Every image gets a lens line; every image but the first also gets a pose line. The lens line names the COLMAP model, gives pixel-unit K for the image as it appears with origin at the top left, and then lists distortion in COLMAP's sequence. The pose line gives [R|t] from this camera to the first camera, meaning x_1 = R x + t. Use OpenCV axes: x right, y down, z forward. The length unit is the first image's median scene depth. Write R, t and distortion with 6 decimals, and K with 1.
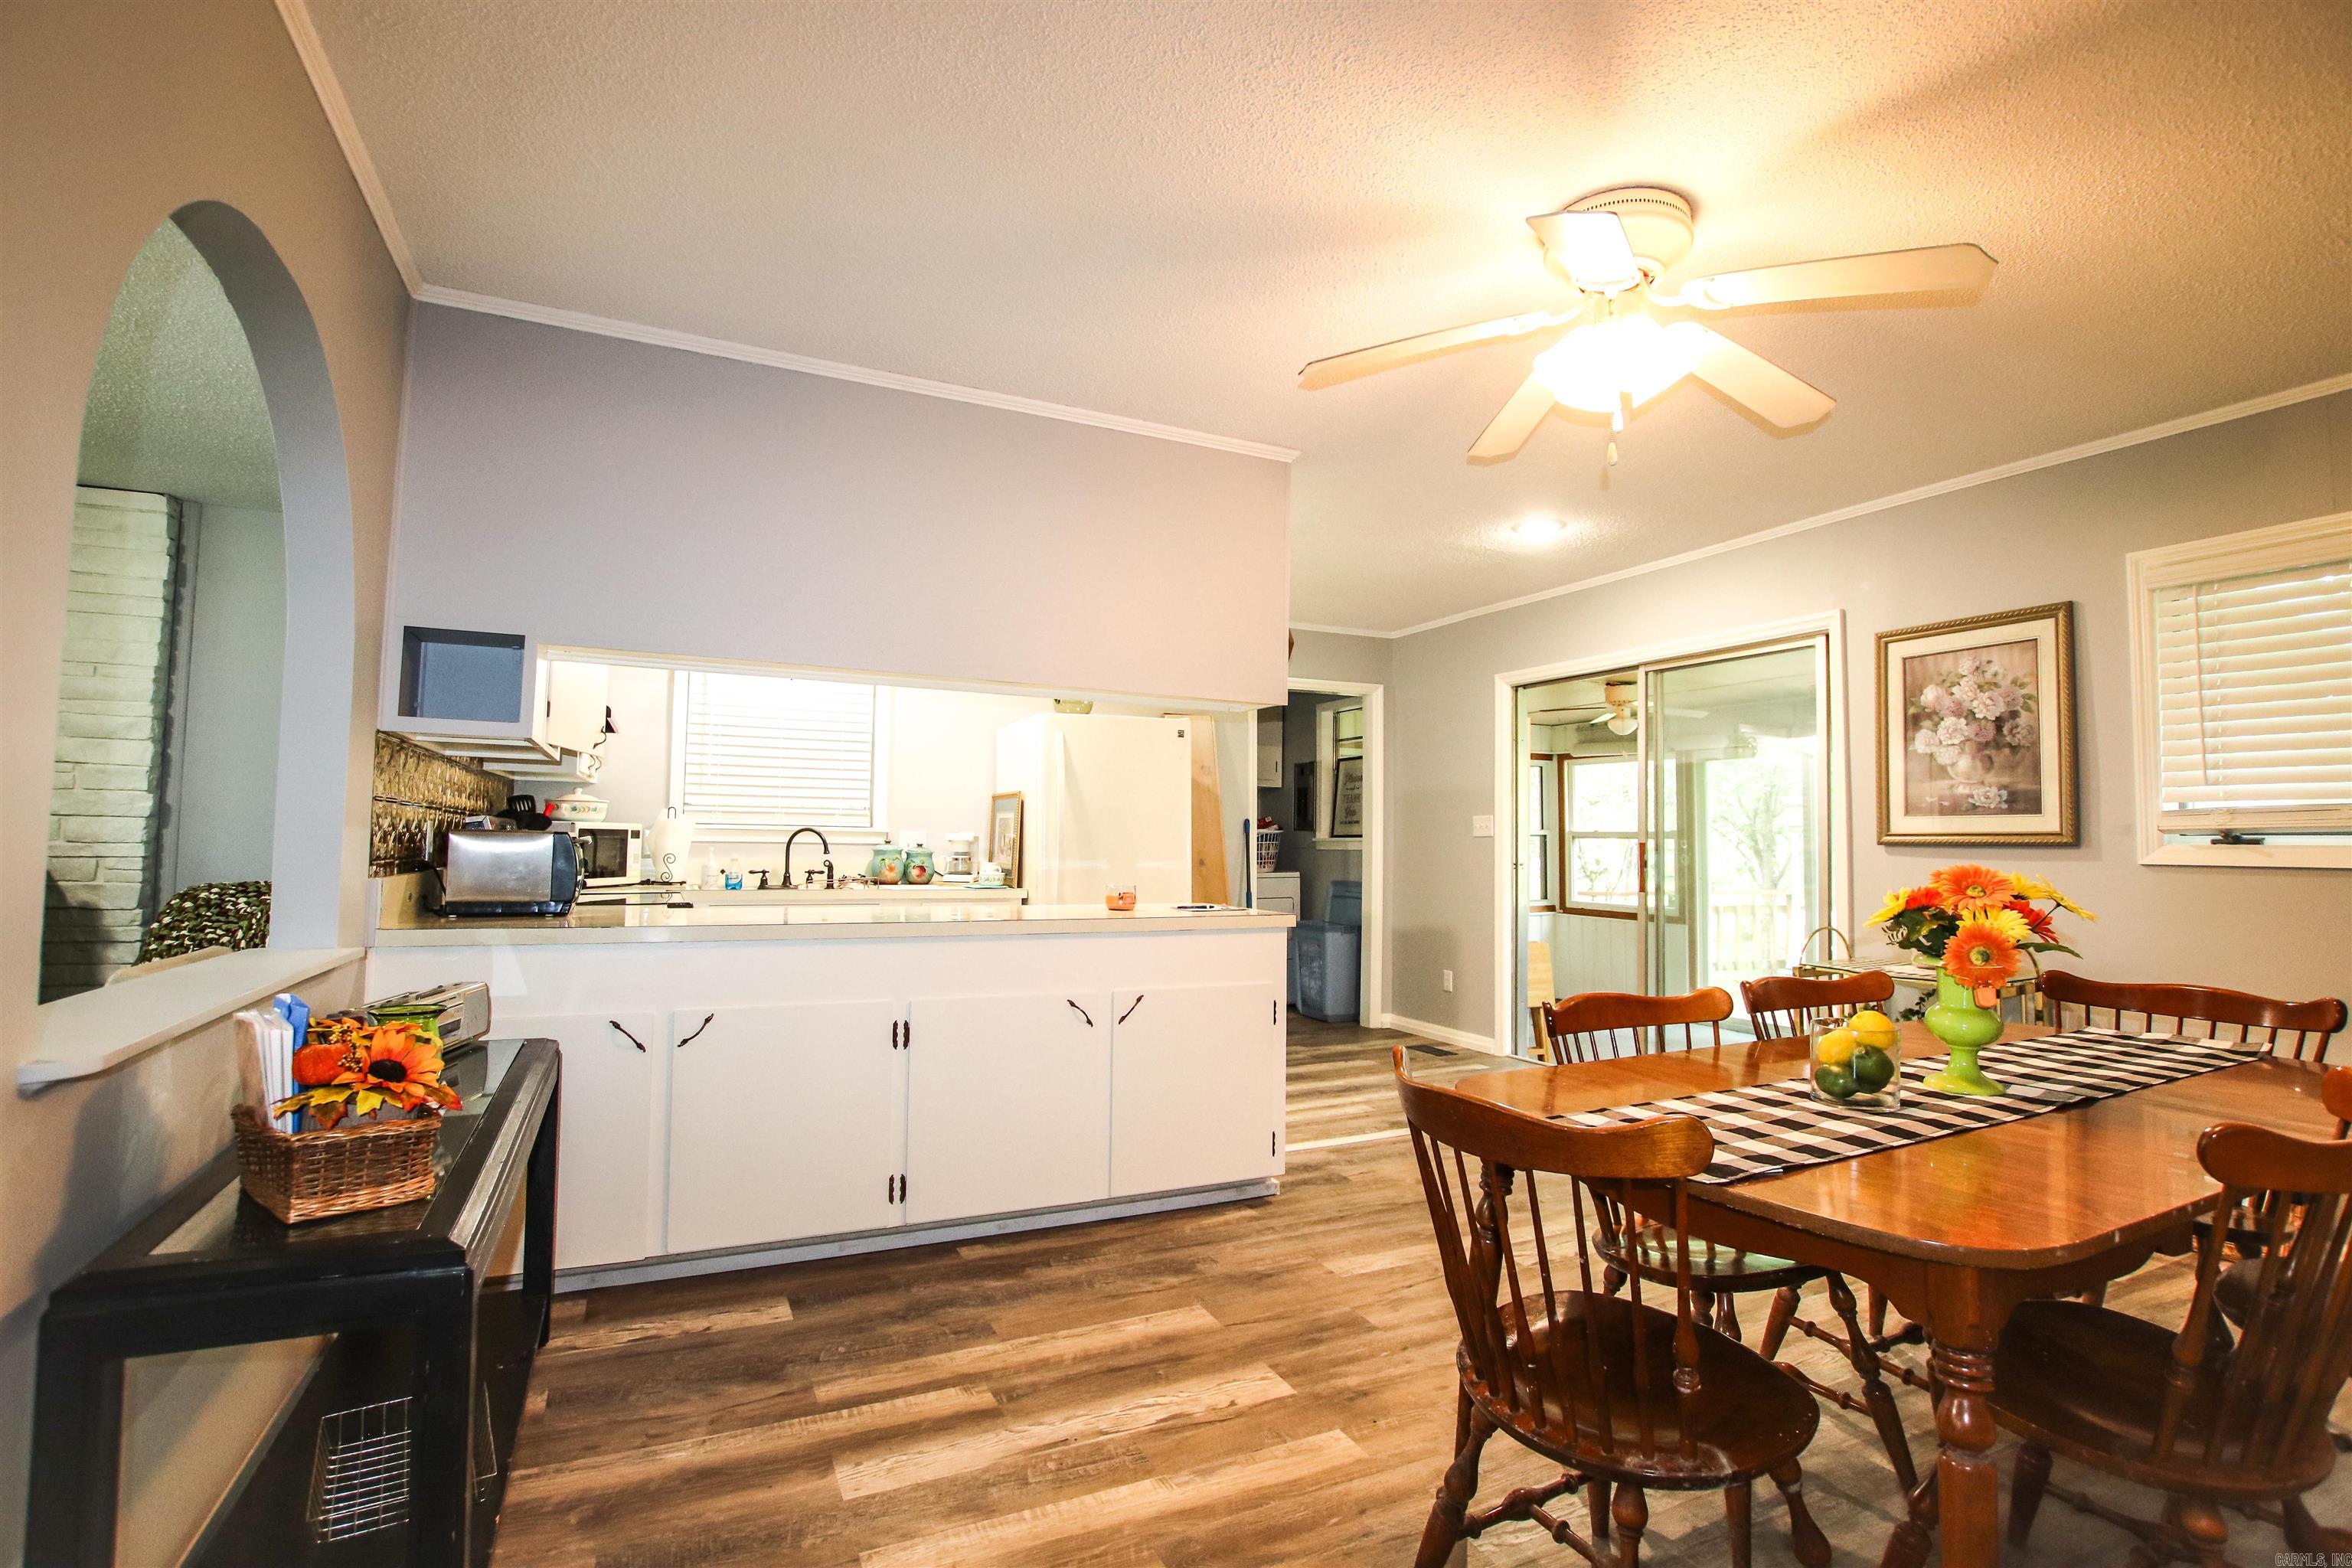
lens RADIAL K [[1083.2, 0, 1167.0], [0, 1083.2, 786.6], [0, 0, 1]] dist [-0.030537, 0.000402]
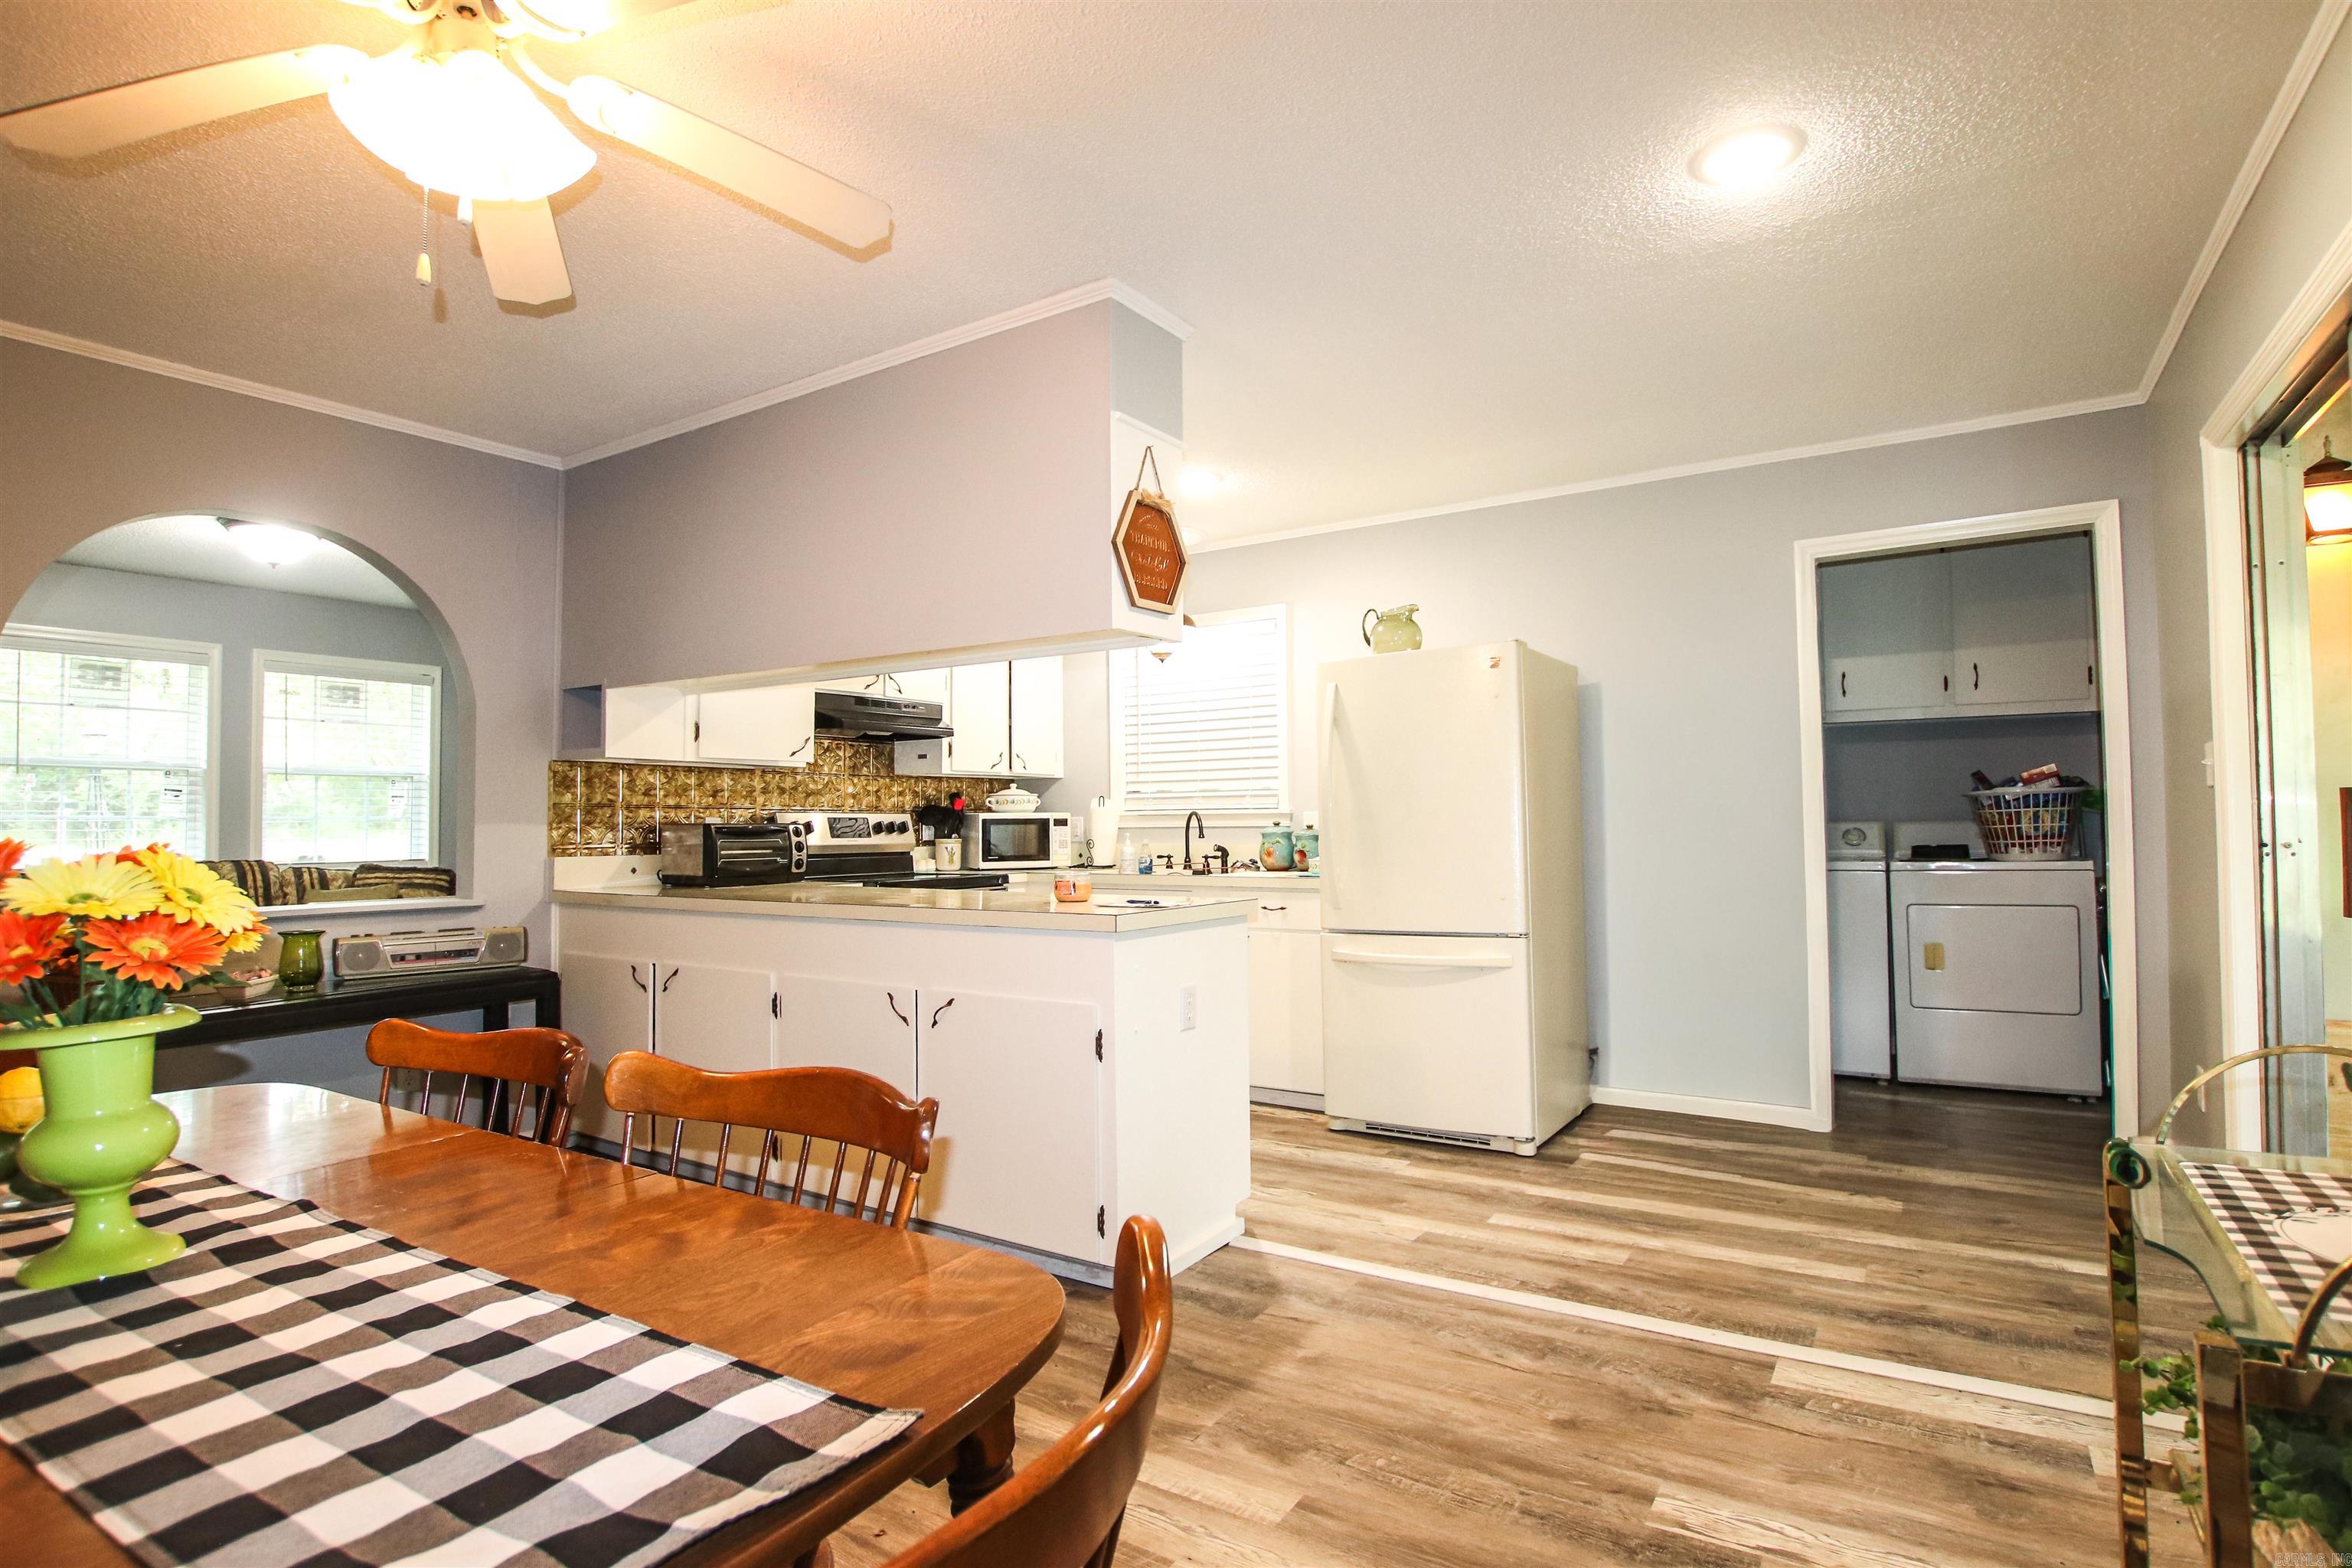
lens RADIAL K [[1170.2, 0, 1176.0], [0, 1170.2, 784.0], [0, 0, 1]] dist [-0.030221, 0.000262]
pose [[0.527662, -0.049220, -0.848027, 0.775412], [0.060558, 0.997959, -0.020242, 0.047157], [0.847293, -0.040674, 0.529566, 0.597423]]
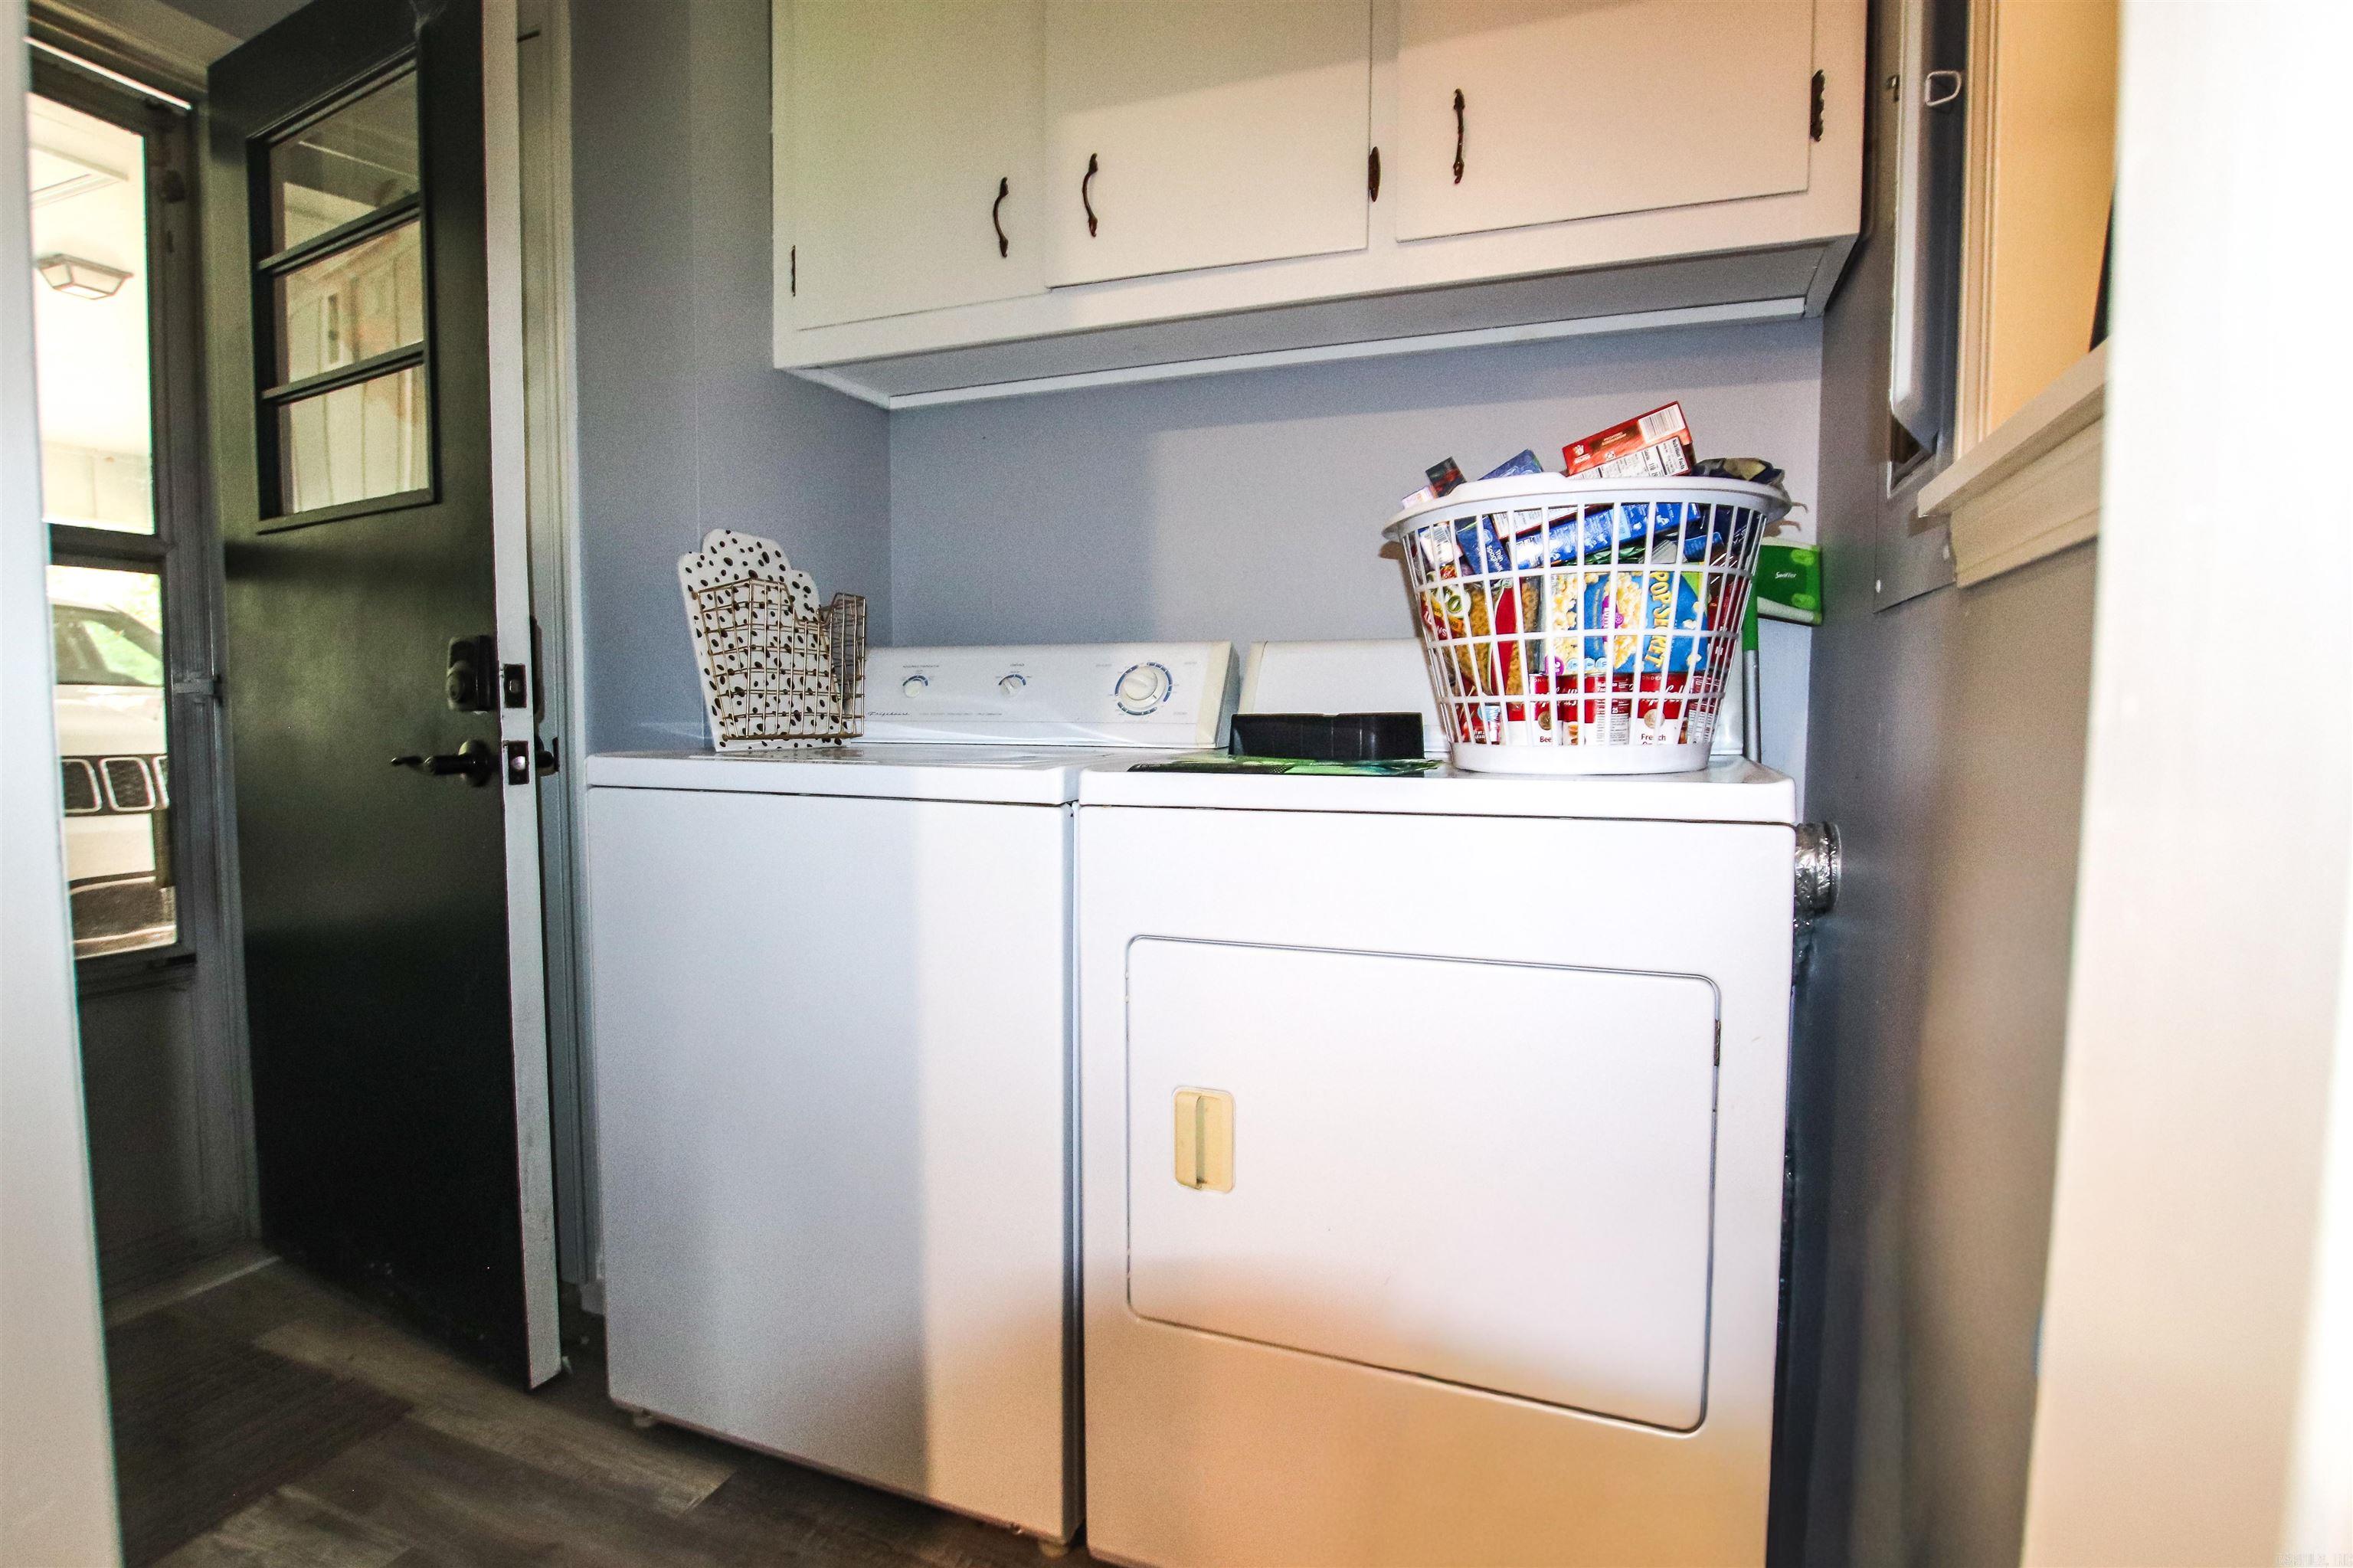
lens RADIAL K [[1132.8, 0, 1176.5], [0, 1132.8, 784.0], [0, 0, 1]] dist [-0.031080, 0.000301]
pose [[0.684740, 0.035057, -0.727944, 0.343709], [0.039459, 0.995594, 0.085064, 0.135001], [0.727719, -0.086970, 0.680340, 1.780864]]
